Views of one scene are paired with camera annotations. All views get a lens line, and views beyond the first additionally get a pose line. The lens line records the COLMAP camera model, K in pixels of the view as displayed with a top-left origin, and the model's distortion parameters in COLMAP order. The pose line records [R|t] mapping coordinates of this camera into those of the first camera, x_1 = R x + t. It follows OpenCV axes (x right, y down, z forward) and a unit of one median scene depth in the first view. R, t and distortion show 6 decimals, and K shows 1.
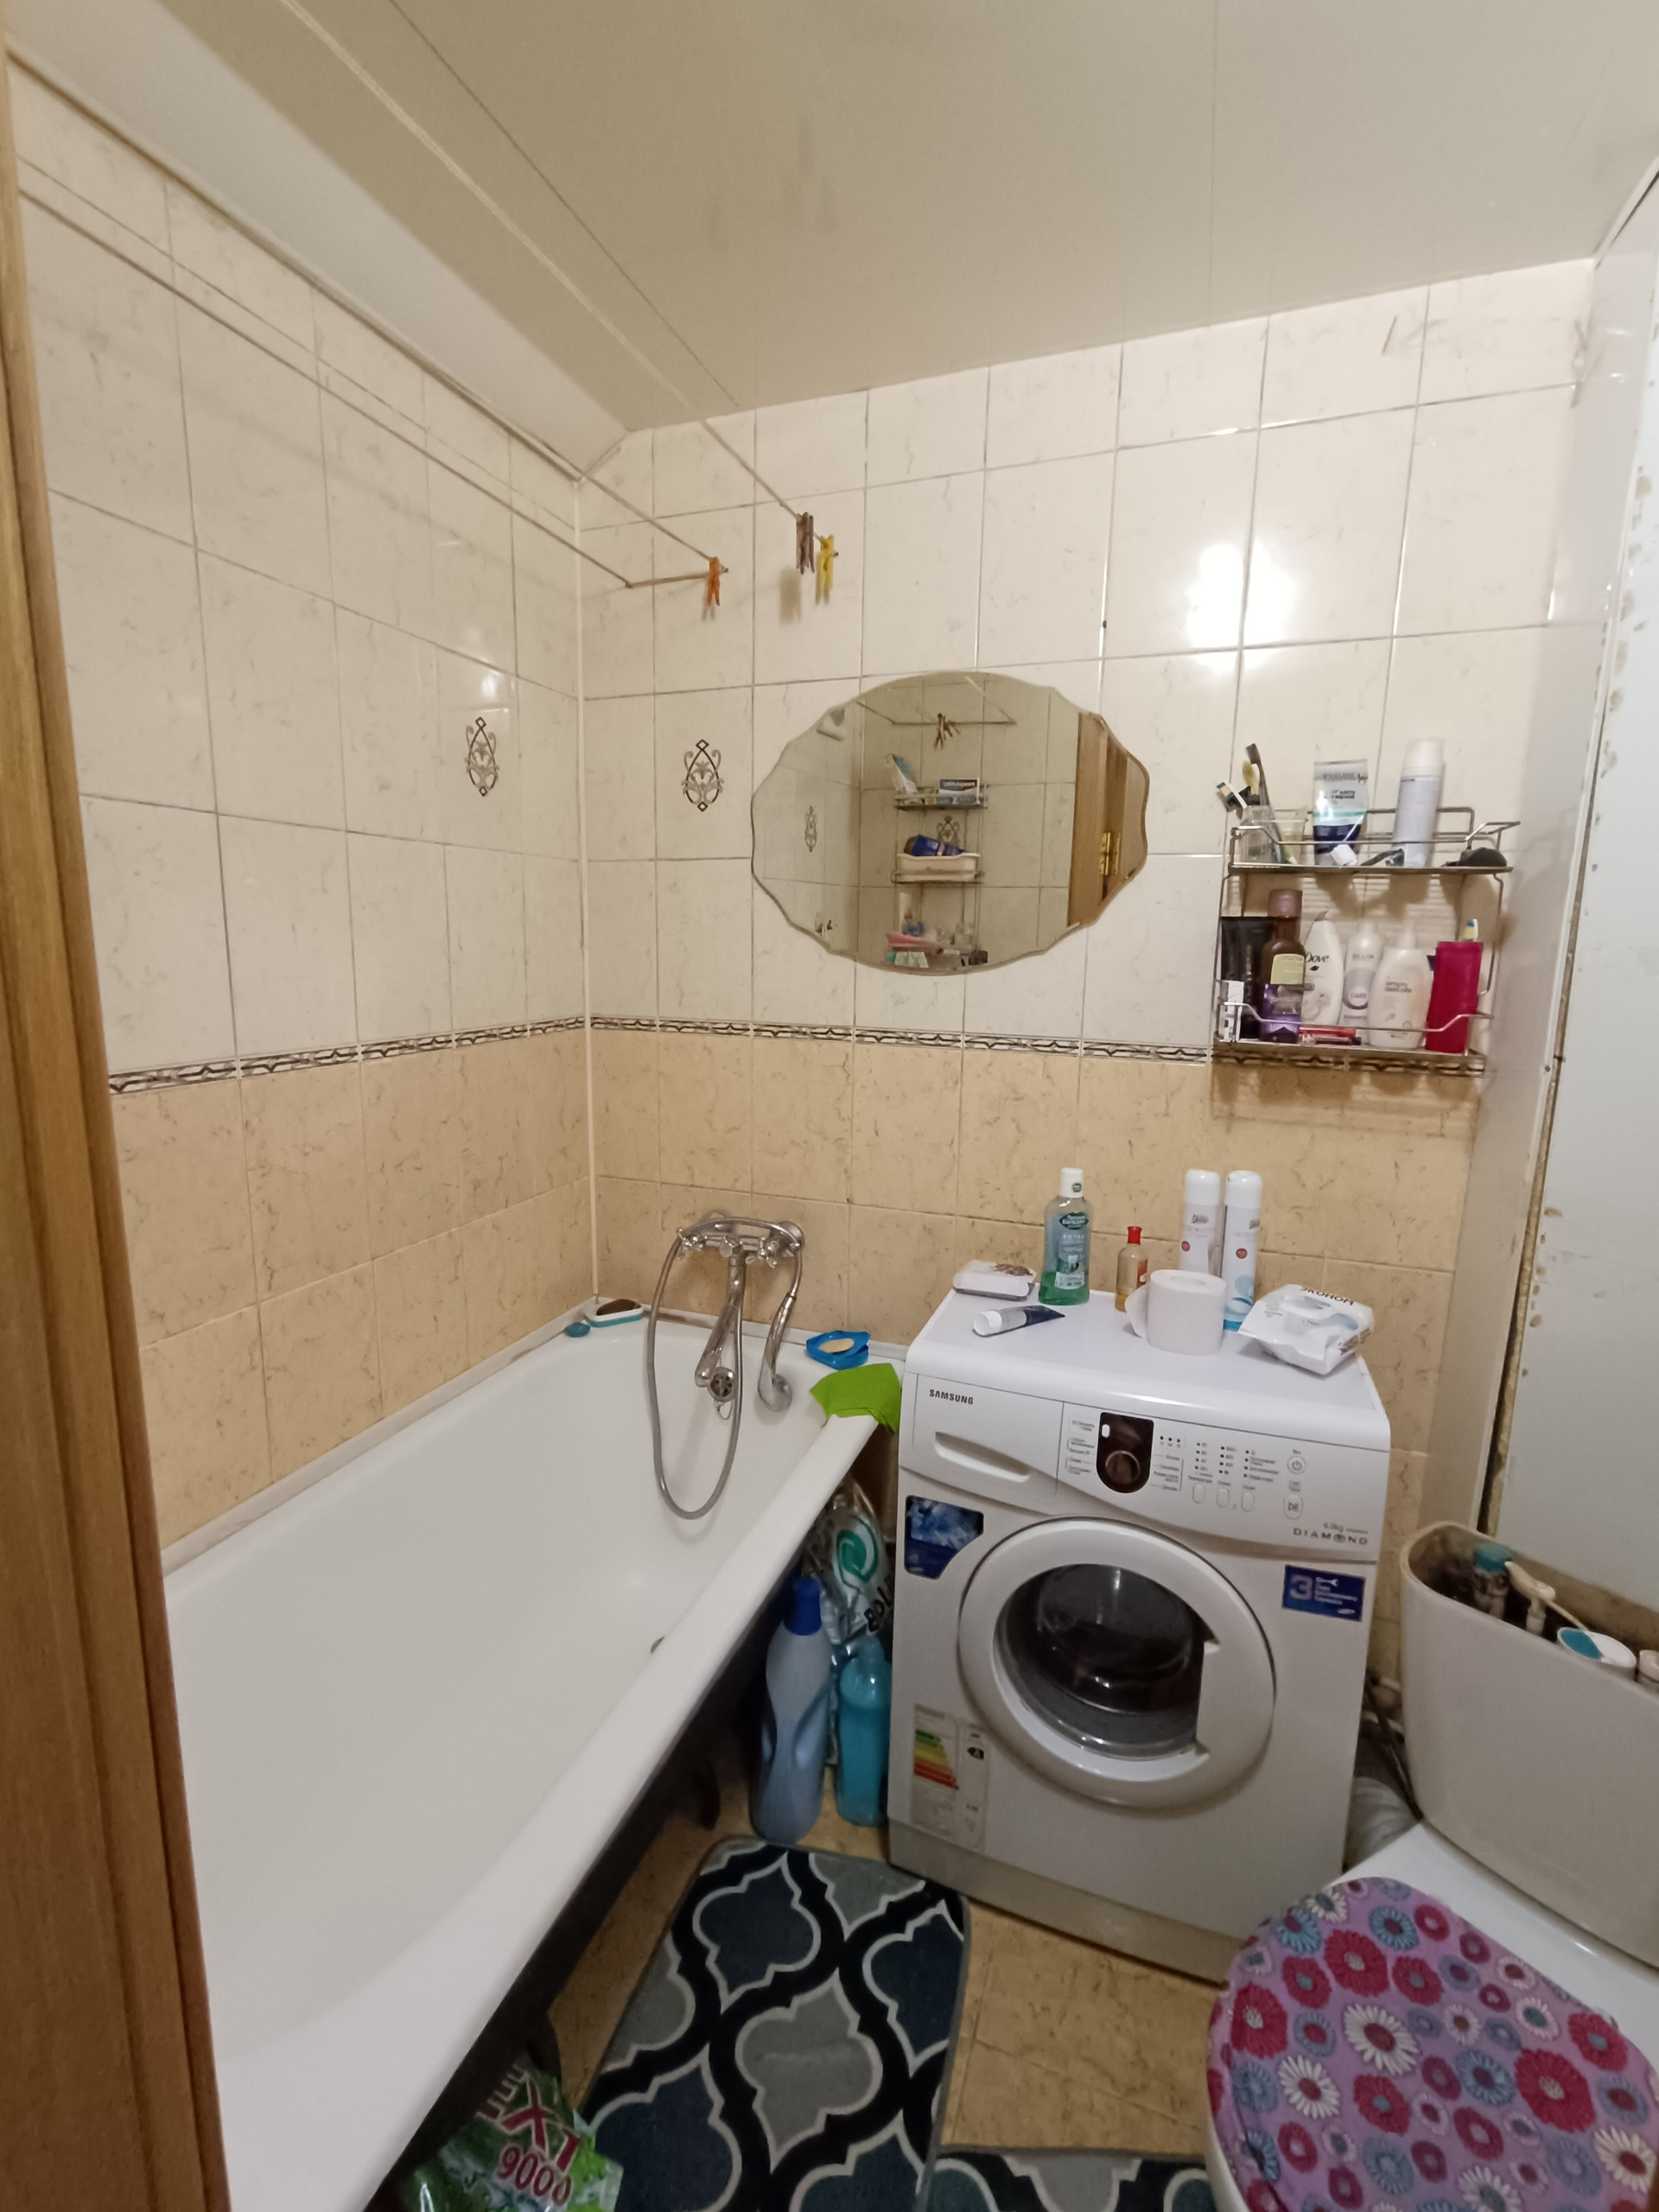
lens RADIAL K [[1006.5, 0, 829.5], [0, 1006.5, 1106.0], [0, 0, 1]] dist [-0.031227, 0.028481]
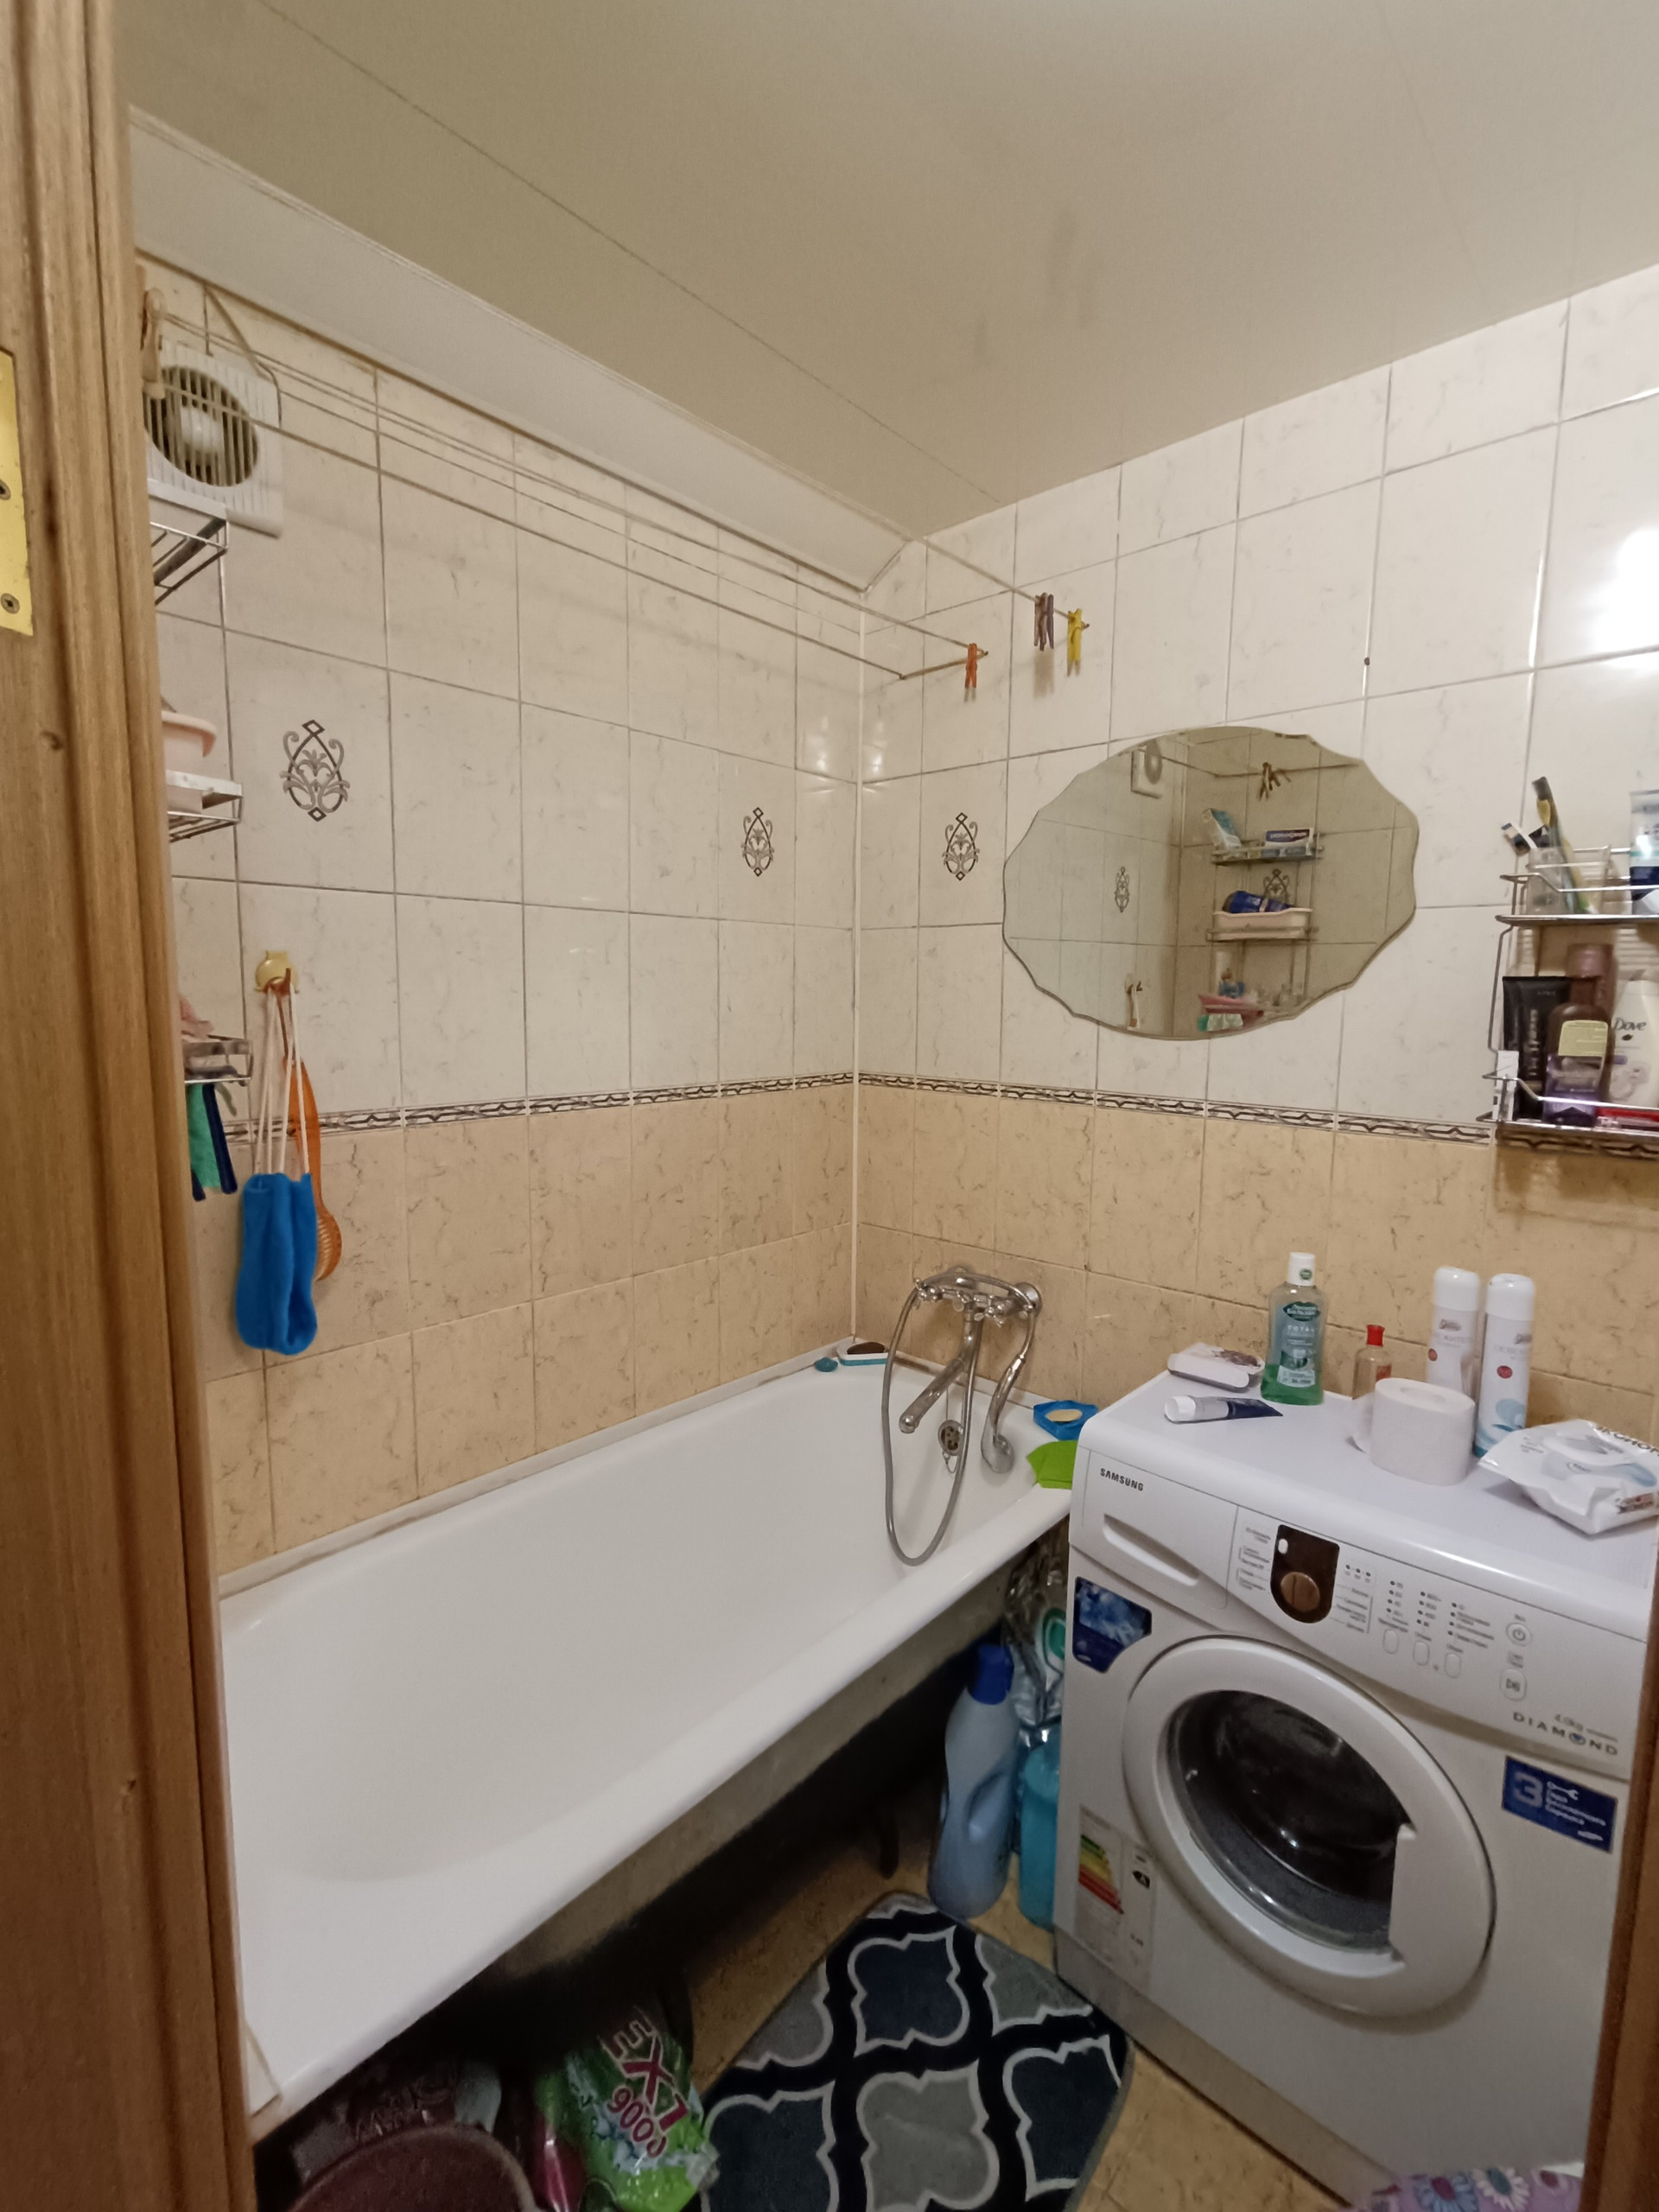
lens RADIAL K [[1003.2, 0, 829.5], [0, 1003.2, 1106.0], [0, 0, 1]] dist [-0.017910, 0.011931]
pose [[0.926100, 0.038340, -0.375324, 0.184608], [-0.059714, 0.997179, -0.045479, -0.004170], [0.372521, 0.064531, 0.925777, -0.005153]]
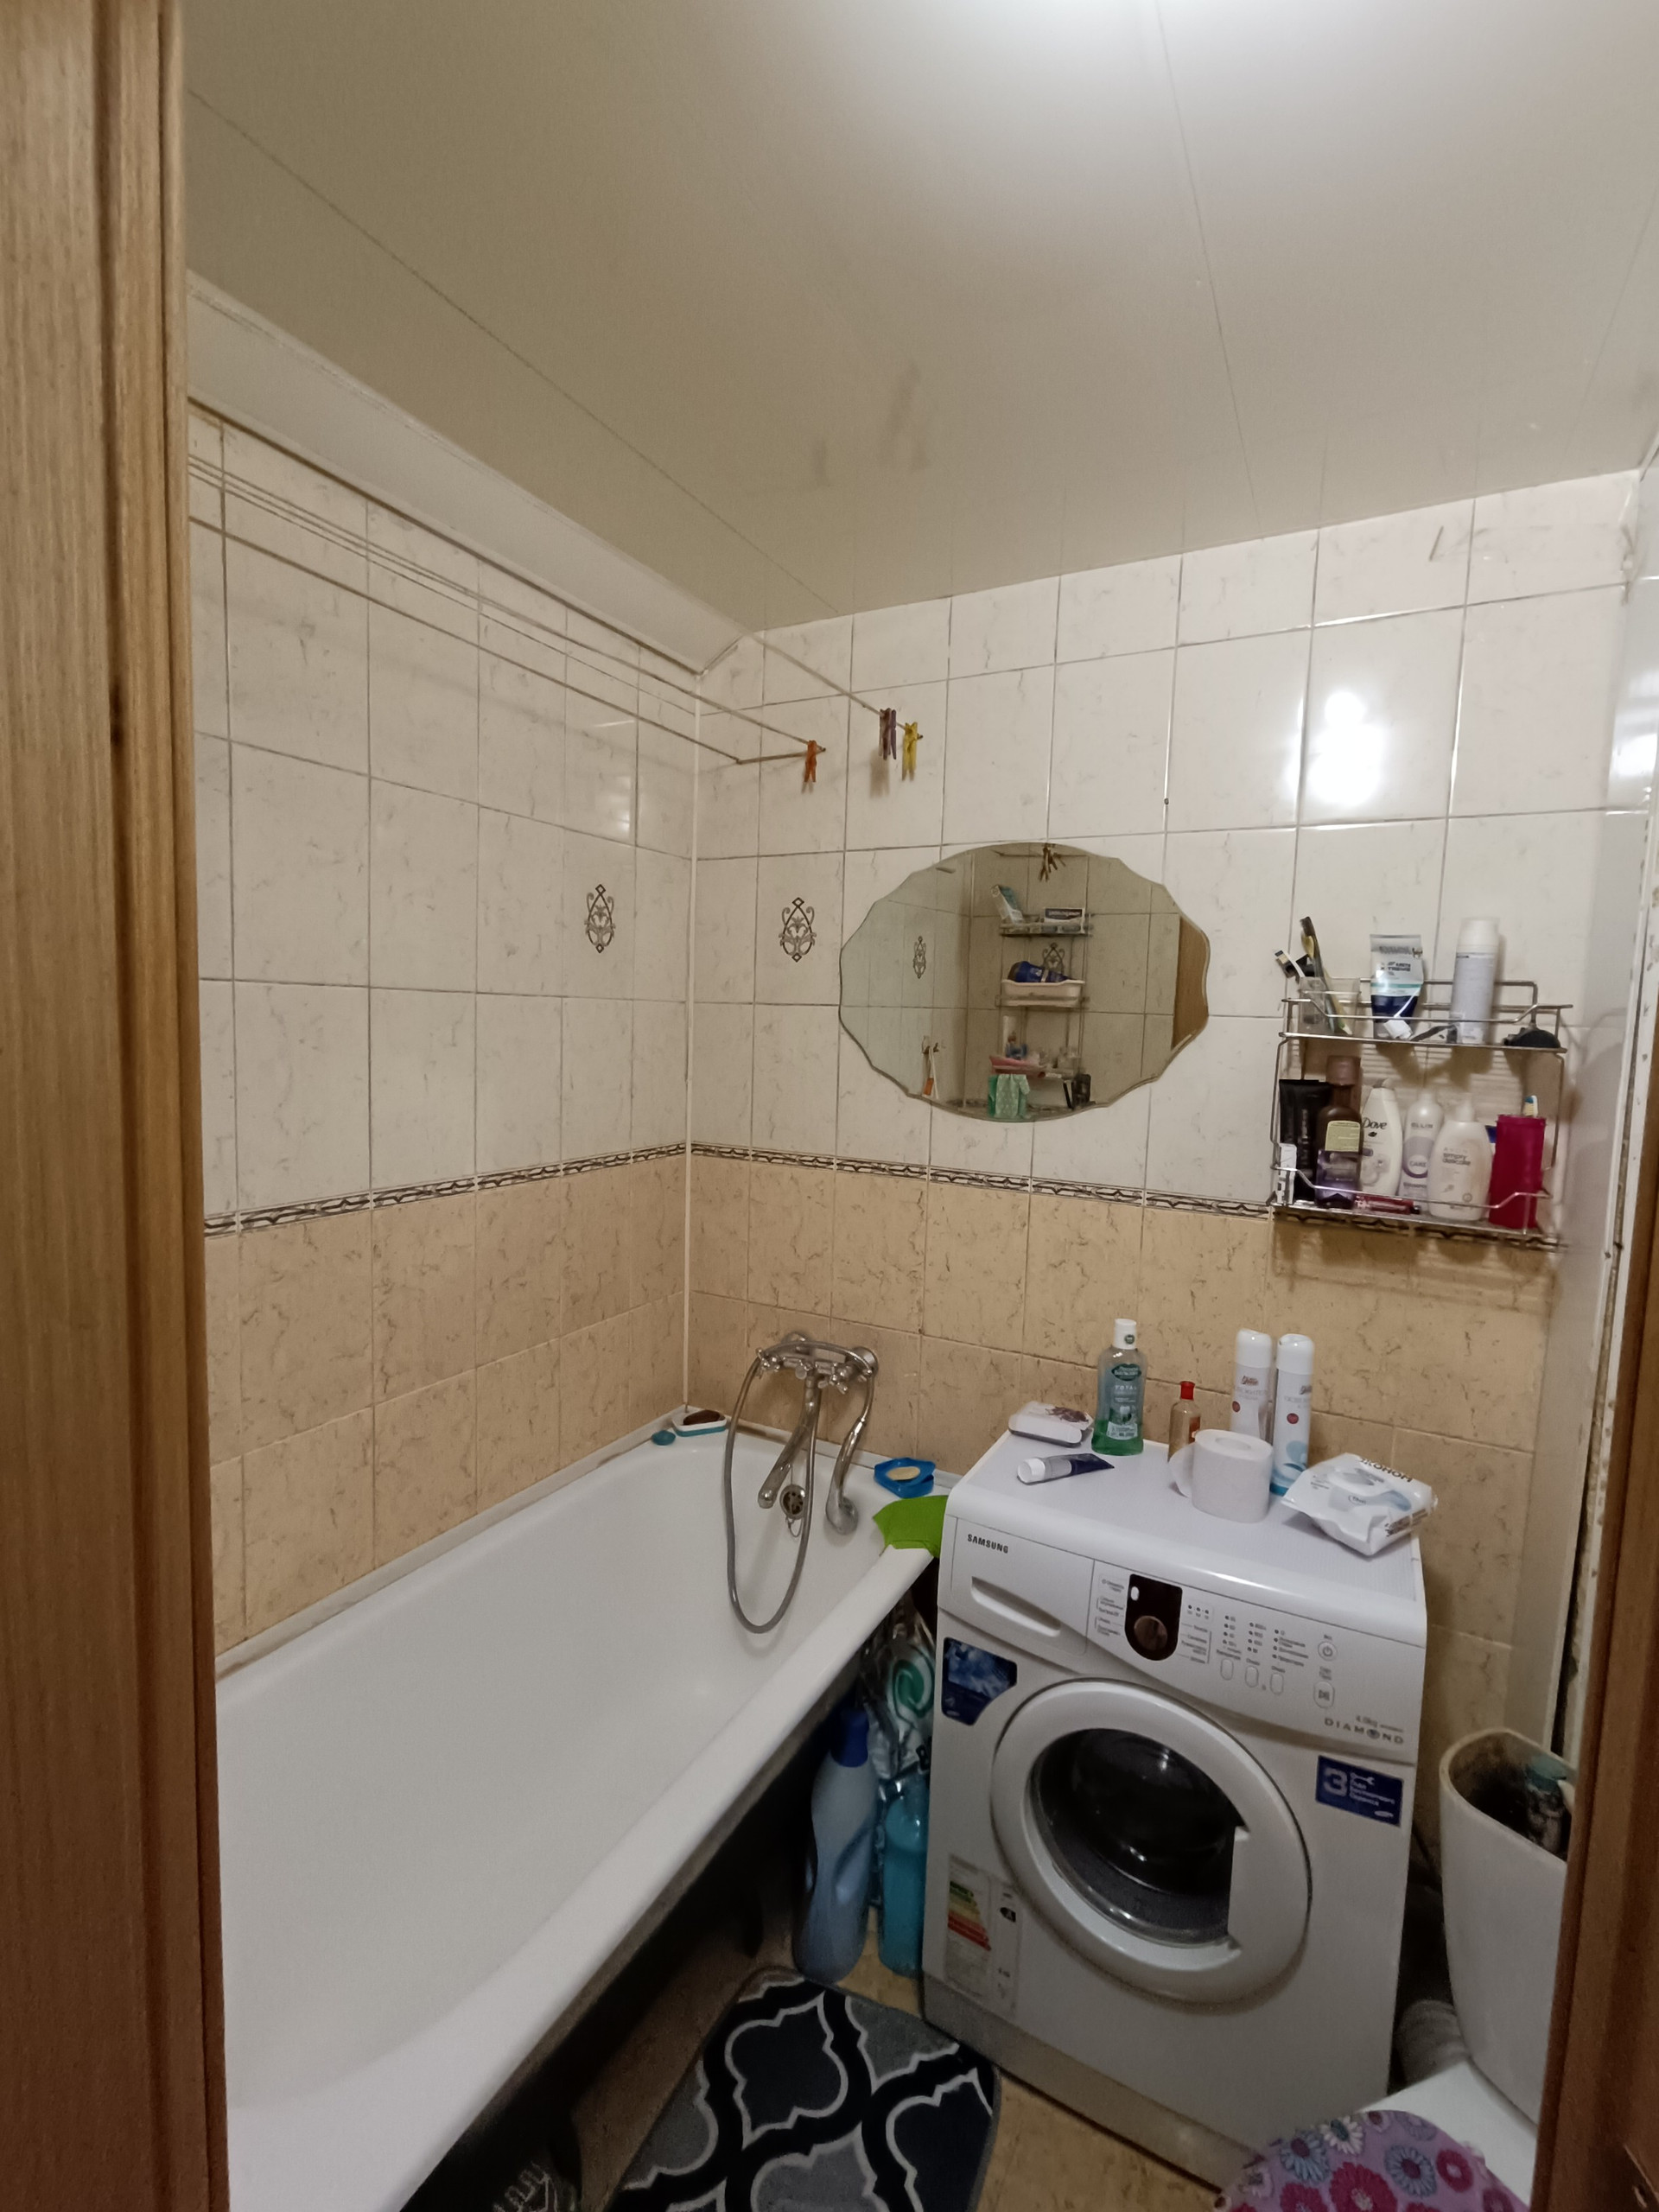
lens RADIAL K [[1006.0, 0, 829.5], [0, 1006.0, 1106.0], [0, 0, 1]] dist [-0.012667, 0.008498]
pose [[0.989476, 0.027008, -0.142156, 0.084594], [-0.038861, 0.995934, -0.081276, -0.062137], [0.139383, 0.085945, 0.986502, -0.074624]]
